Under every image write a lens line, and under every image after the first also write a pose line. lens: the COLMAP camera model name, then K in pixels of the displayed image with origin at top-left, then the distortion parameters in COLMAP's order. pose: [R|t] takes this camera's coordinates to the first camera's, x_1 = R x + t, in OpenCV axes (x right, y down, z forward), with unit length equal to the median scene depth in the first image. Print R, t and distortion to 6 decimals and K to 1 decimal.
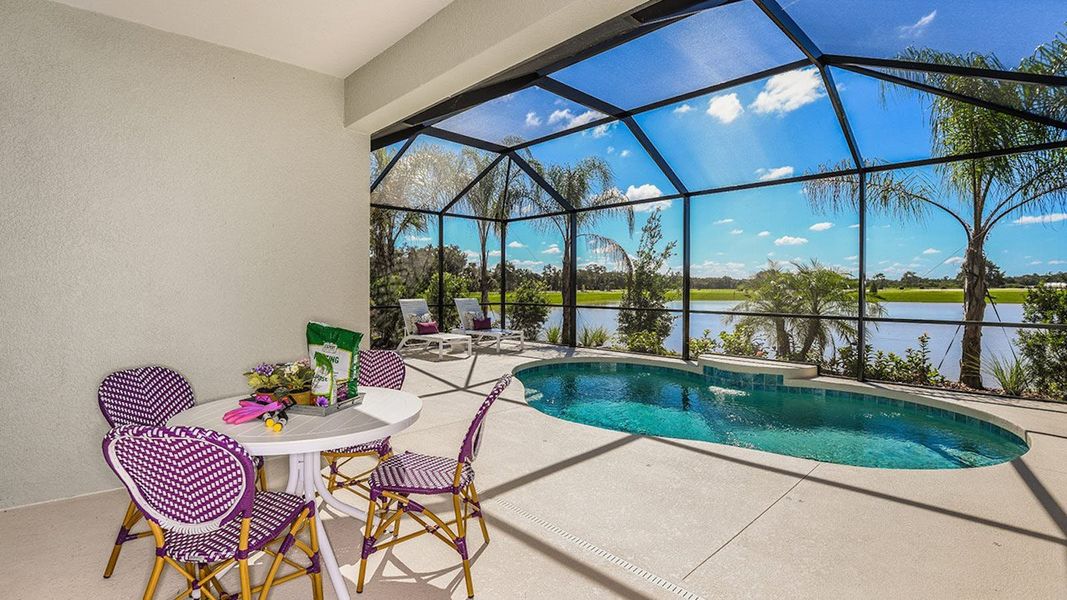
lens RADIAL K [[485.8, 0, 517.8], [0, 485.8, 299.4], [0, 0, 1]] dist [-0.003635, -0.018228]
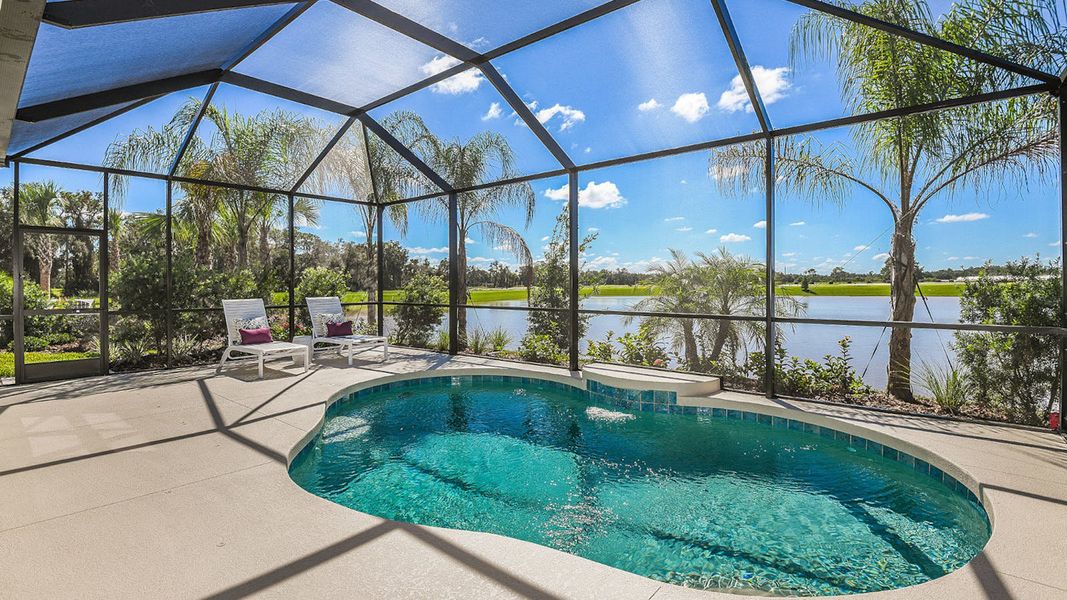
lens RADIAL K [[485.8, 0, 517.8], [0, 485.8, 299.4], [0, 0, 1]] dist [-0.003635, -0.018228]
pose [[0.995268, -0.009483, 0.096702, 0.171533], [0.008905, 0.999940, 0.006404, -0.001984], [-0.096757, -0.005513, 0.995293, 0.188795]]
